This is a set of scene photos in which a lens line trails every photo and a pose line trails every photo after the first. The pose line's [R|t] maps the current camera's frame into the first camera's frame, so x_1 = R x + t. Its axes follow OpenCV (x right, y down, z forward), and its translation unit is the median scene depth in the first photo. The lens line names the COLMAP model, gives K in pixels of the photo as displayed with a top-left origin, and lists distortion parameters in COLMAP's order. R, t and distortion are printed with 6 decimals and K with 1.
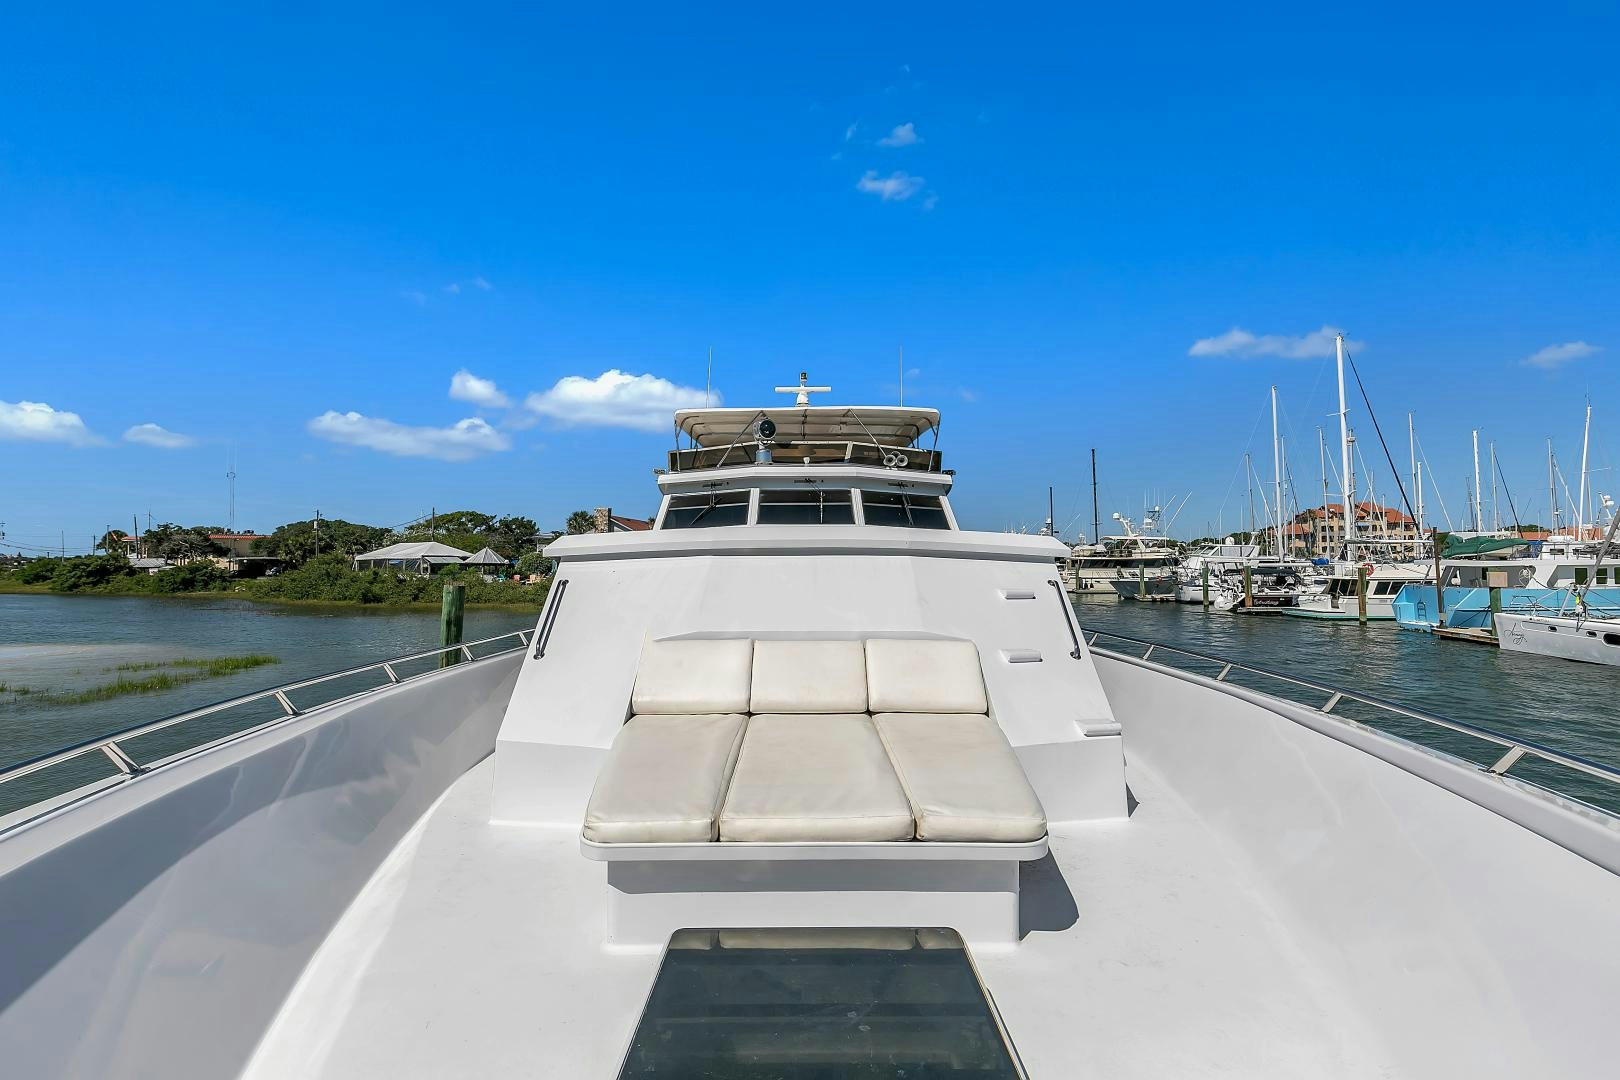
lens RADIAL K [[727.6, 0, 808.1], [0, 727.6, 533.4], [0, 0, 1]] dist [0.003596, -0.000599]
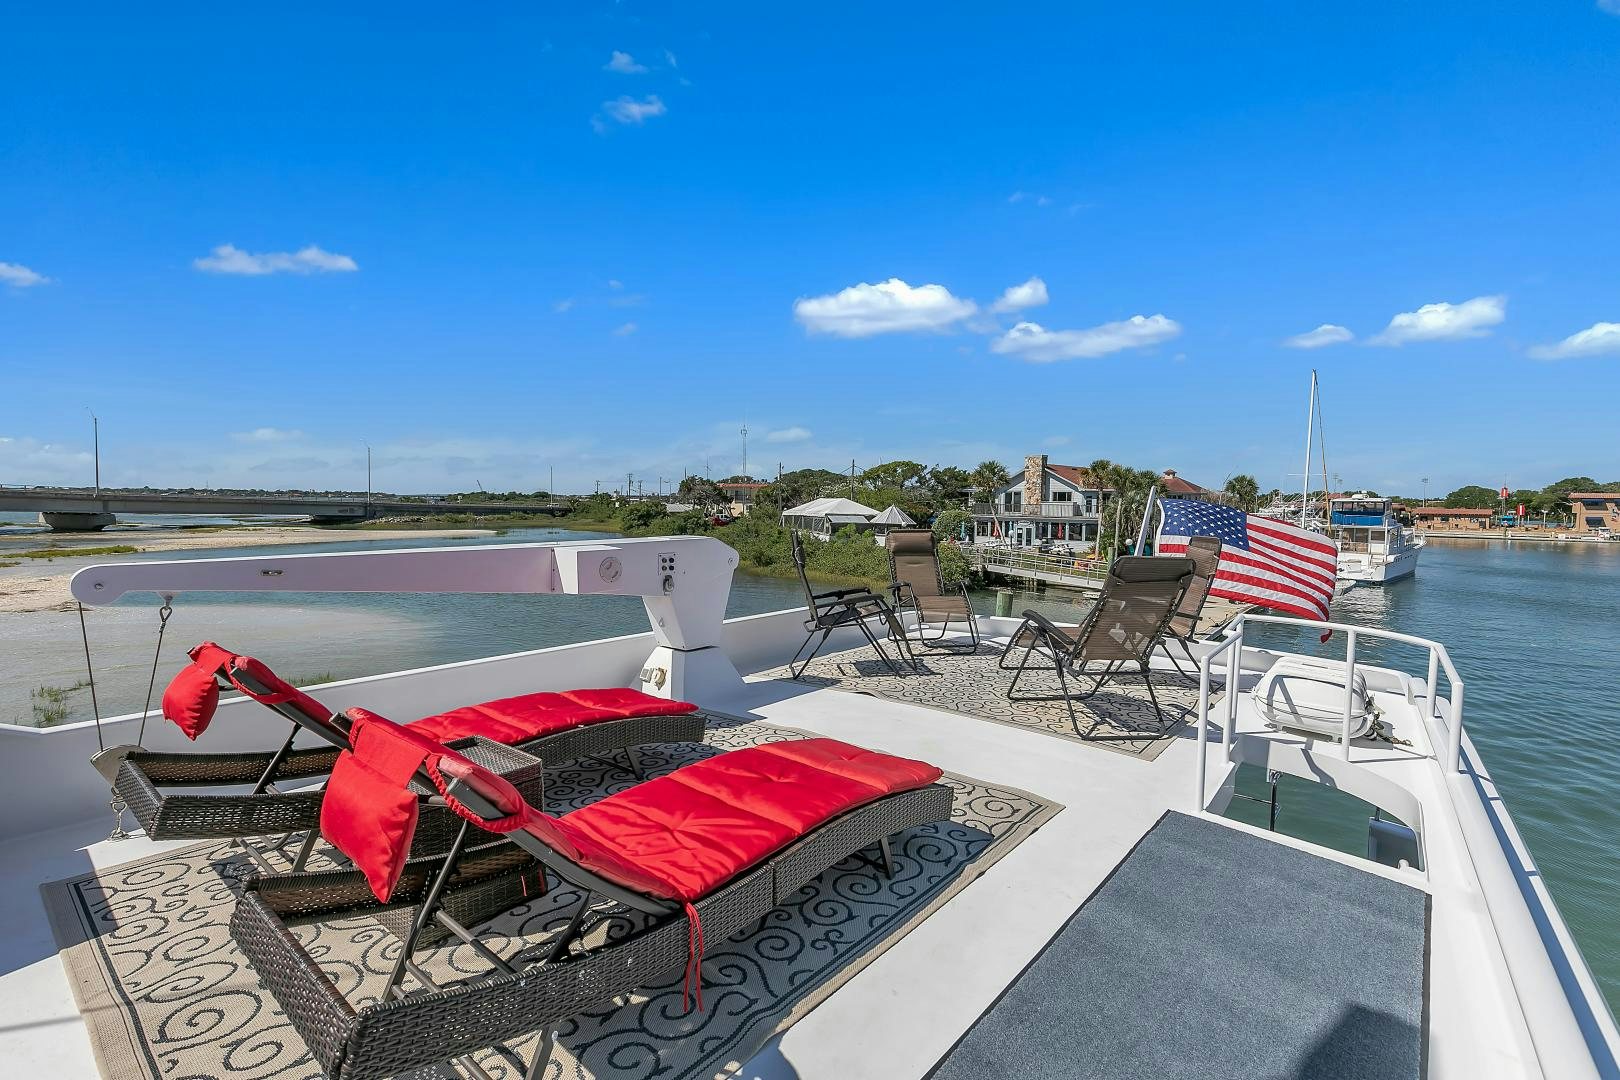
lens RADIAL K [[727.6, 0, 808.1], [0, 727.6, 533.4], [0, 0, 1]] dist [0.003596, -0.000599]
pose [[0.780695, 0.043102, -0.623424, 0.023543], [0.007921, 0.996856, 0.078839, -0.016618], [0.624862, -0.066488, 0.777899, 0.258934]]
